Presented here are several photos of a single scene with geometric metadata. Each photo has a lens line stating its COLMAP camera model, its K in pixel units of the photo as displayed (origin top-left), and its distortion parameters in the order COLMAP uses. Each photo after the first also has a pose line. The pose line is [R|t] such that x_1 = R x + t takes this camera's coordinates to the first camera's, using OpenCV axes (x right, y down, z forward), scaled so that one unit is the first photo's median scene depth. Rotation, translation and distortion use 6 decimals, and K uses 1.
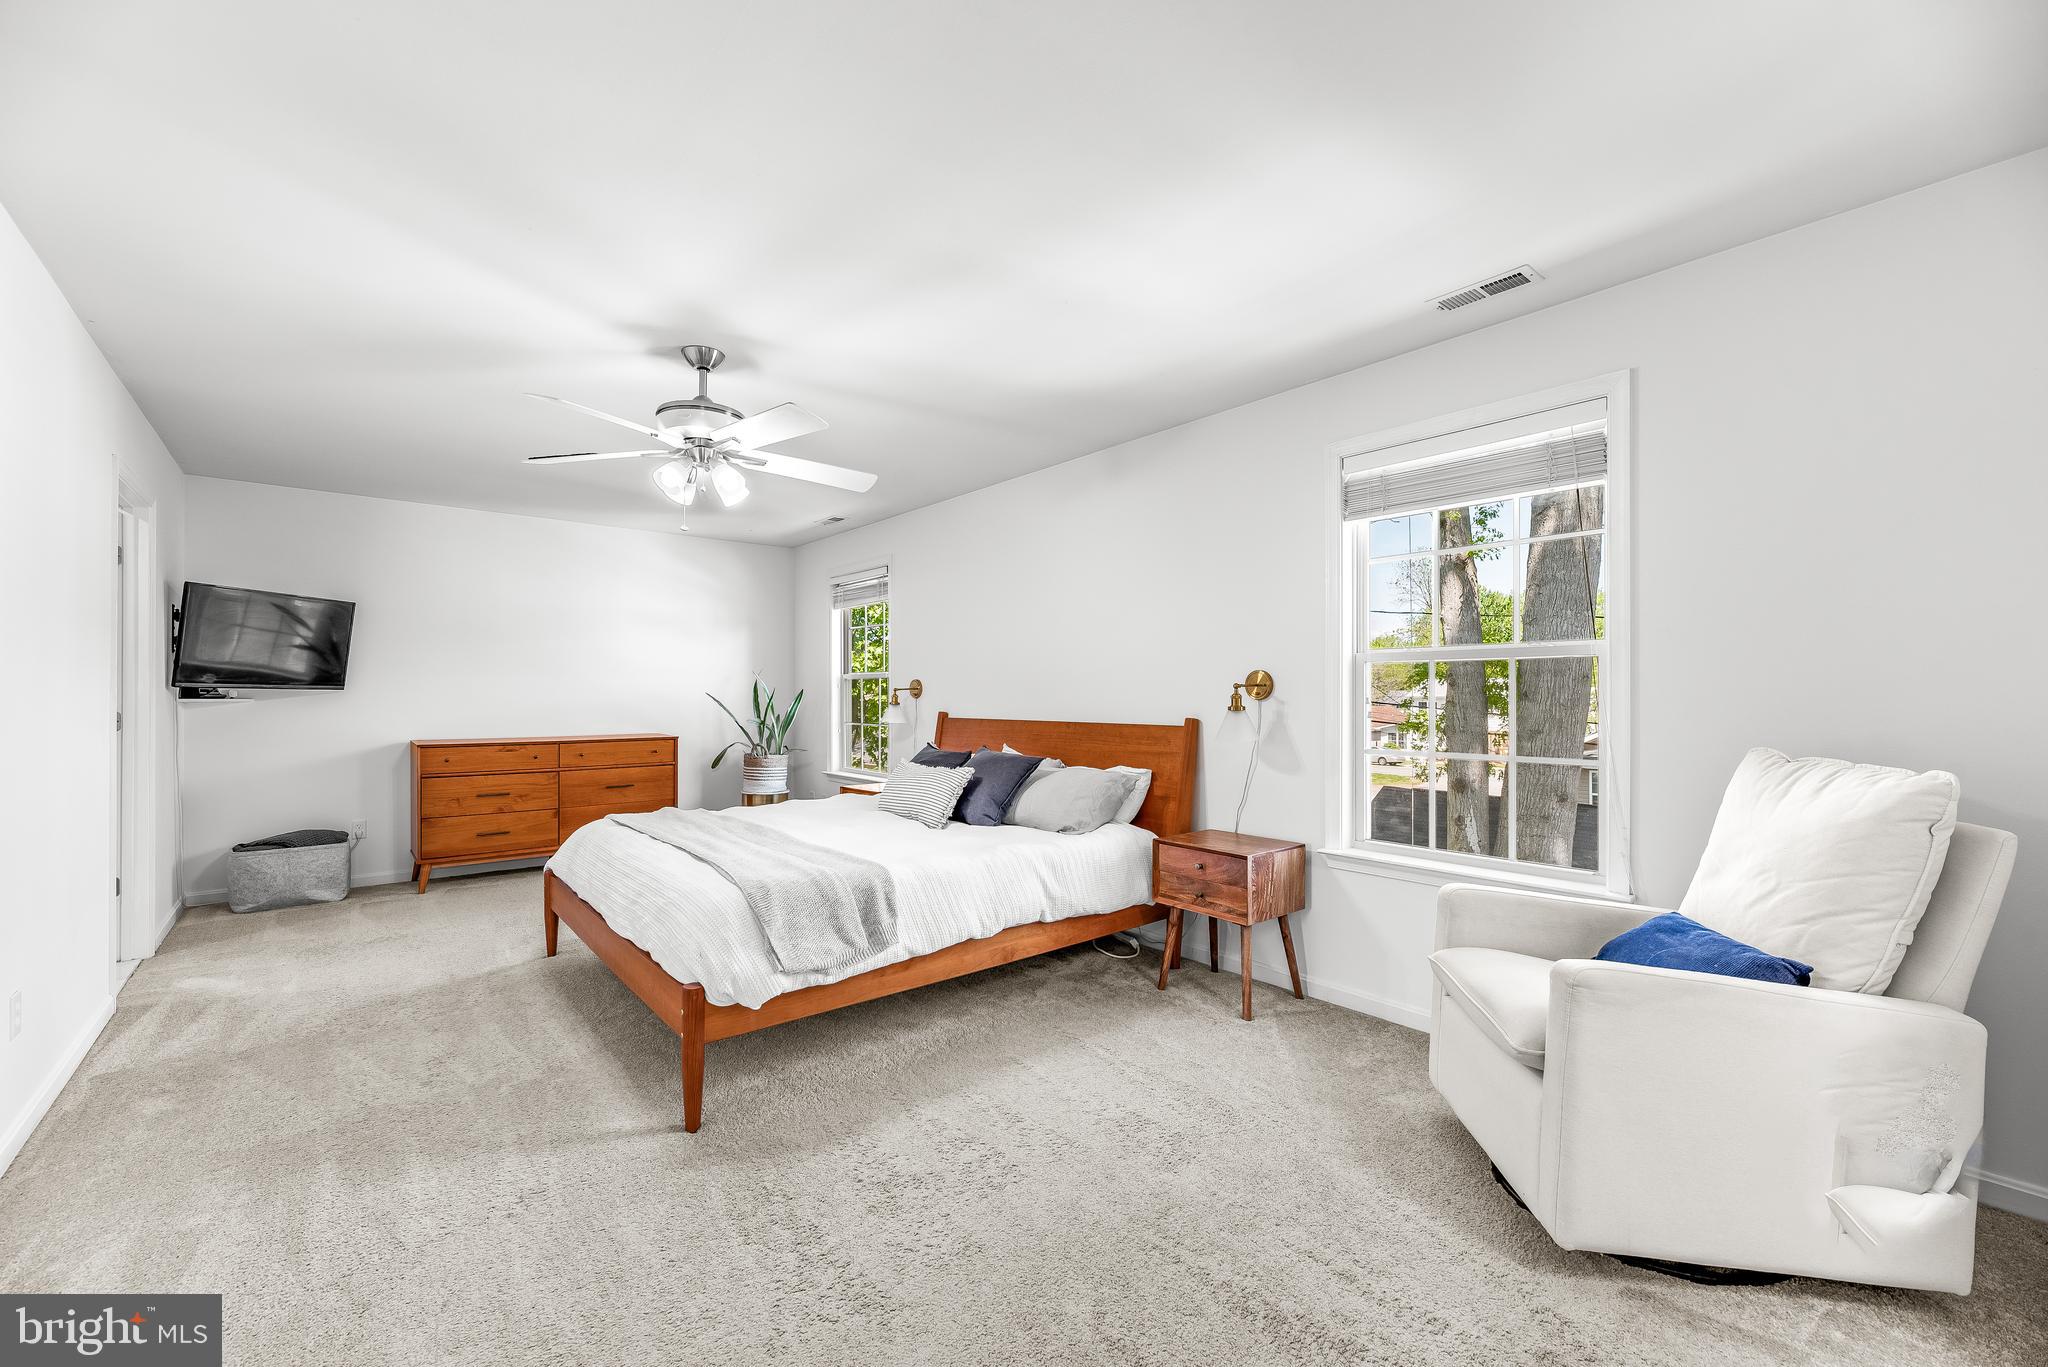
lens RADIAL K [[831.3, 0, 1017.5], [0, 831.3, 688.4], [0, 0, 1]] dist [0.003415, -0.001633]
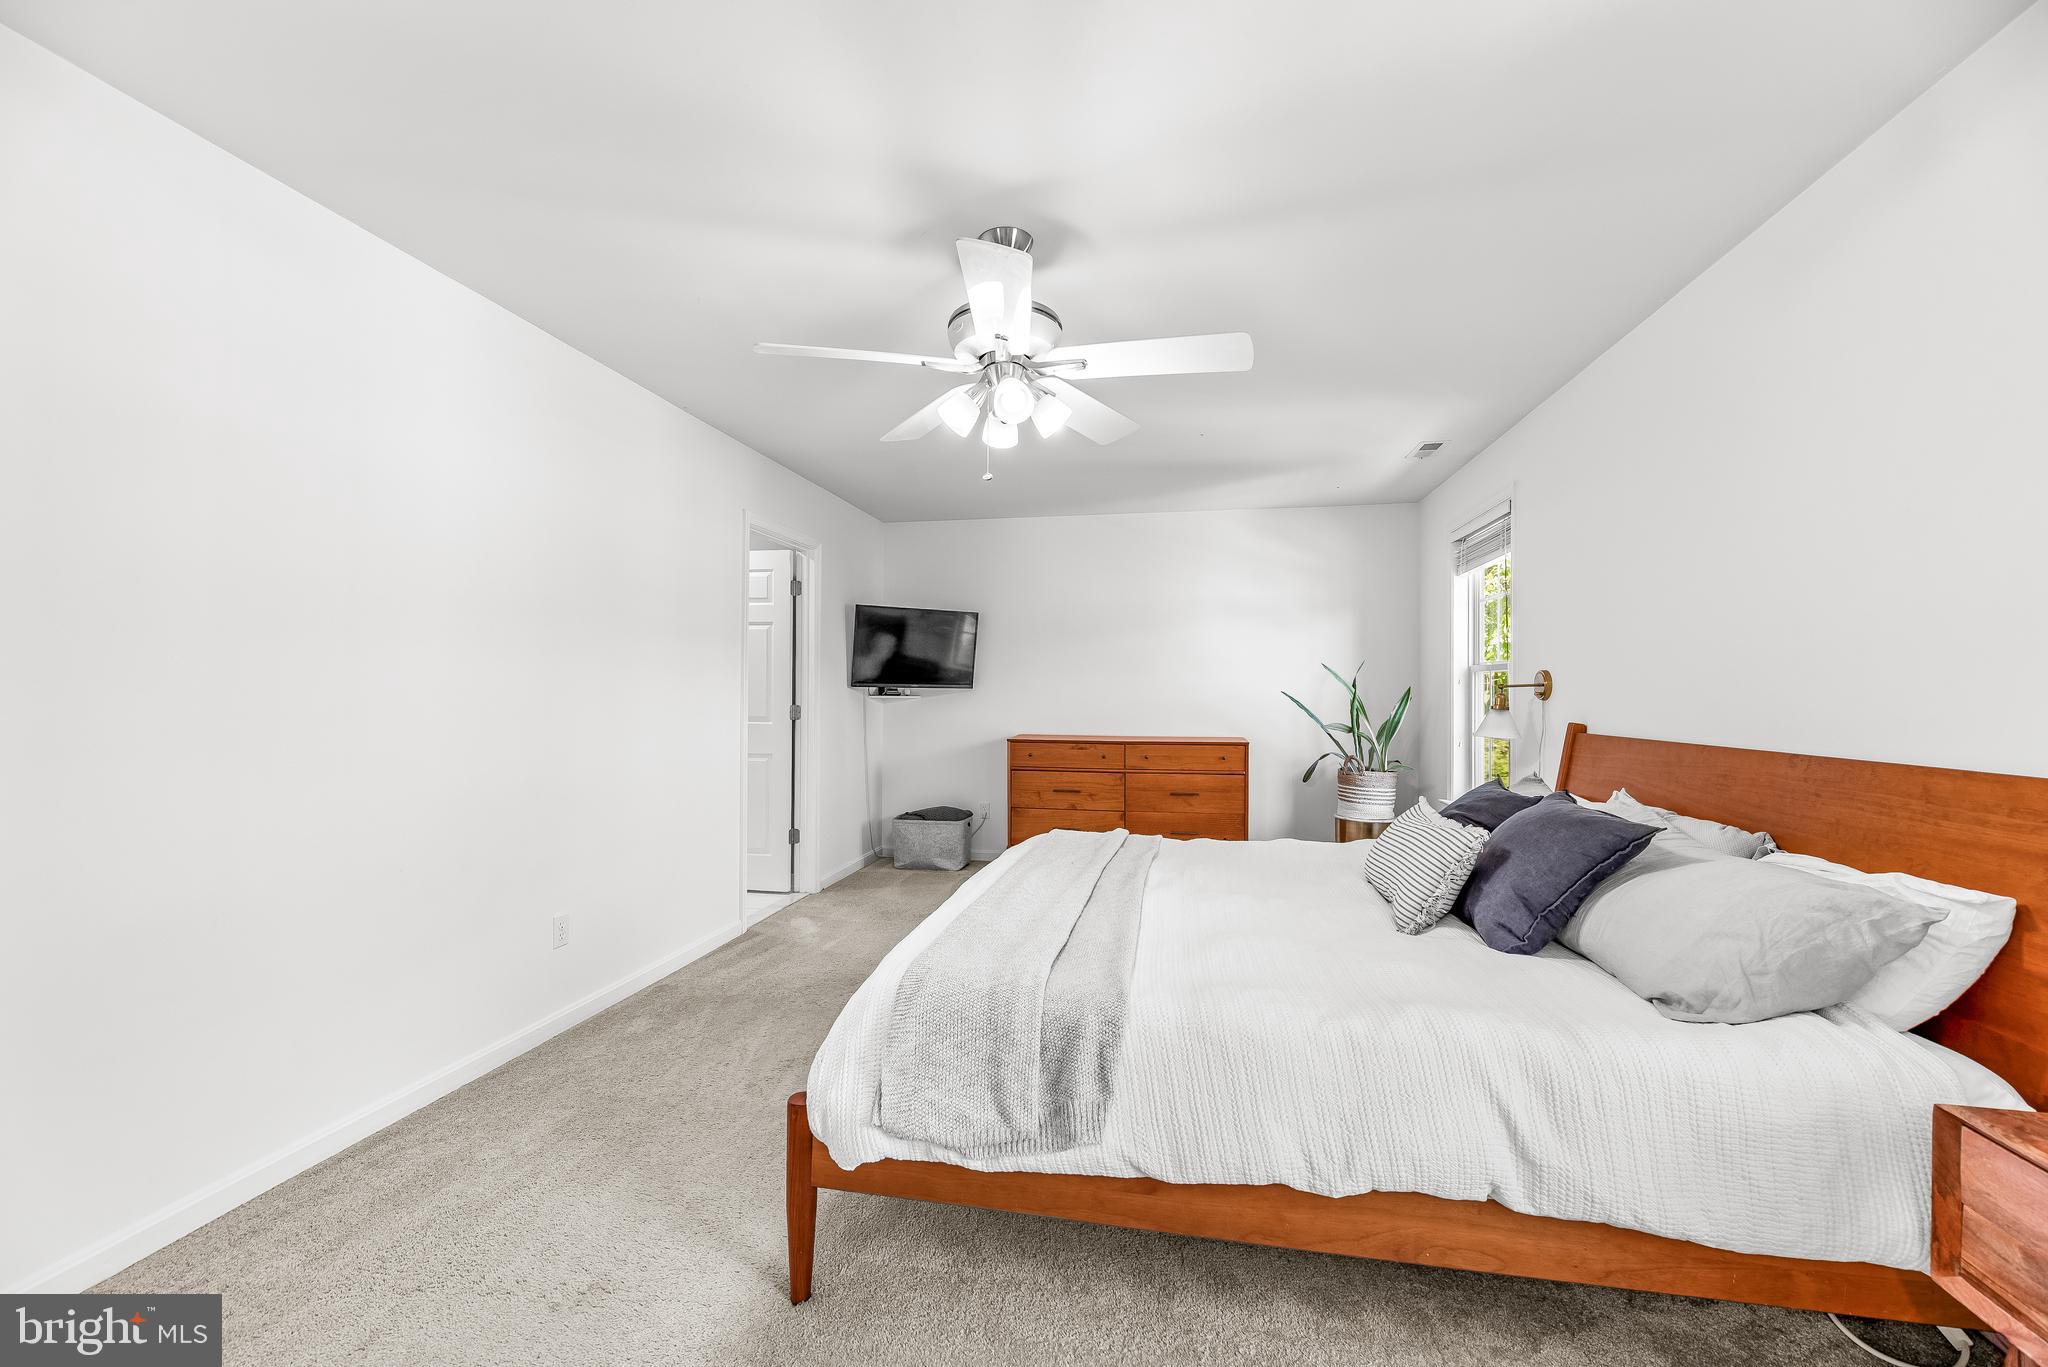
lens RADIAL K [[831.3, 0, 1027.4], [0, 831.3, 690.1], [0, 0, 1]] dist [0.003415, -0.001633]
pose [[0.625886, -0.000135, -0.779914, 0.175493], [0.002346, 0.999996, 0.001710, 0.002923], [0.779911, -0.002900, 0.625884, 0.424161]]
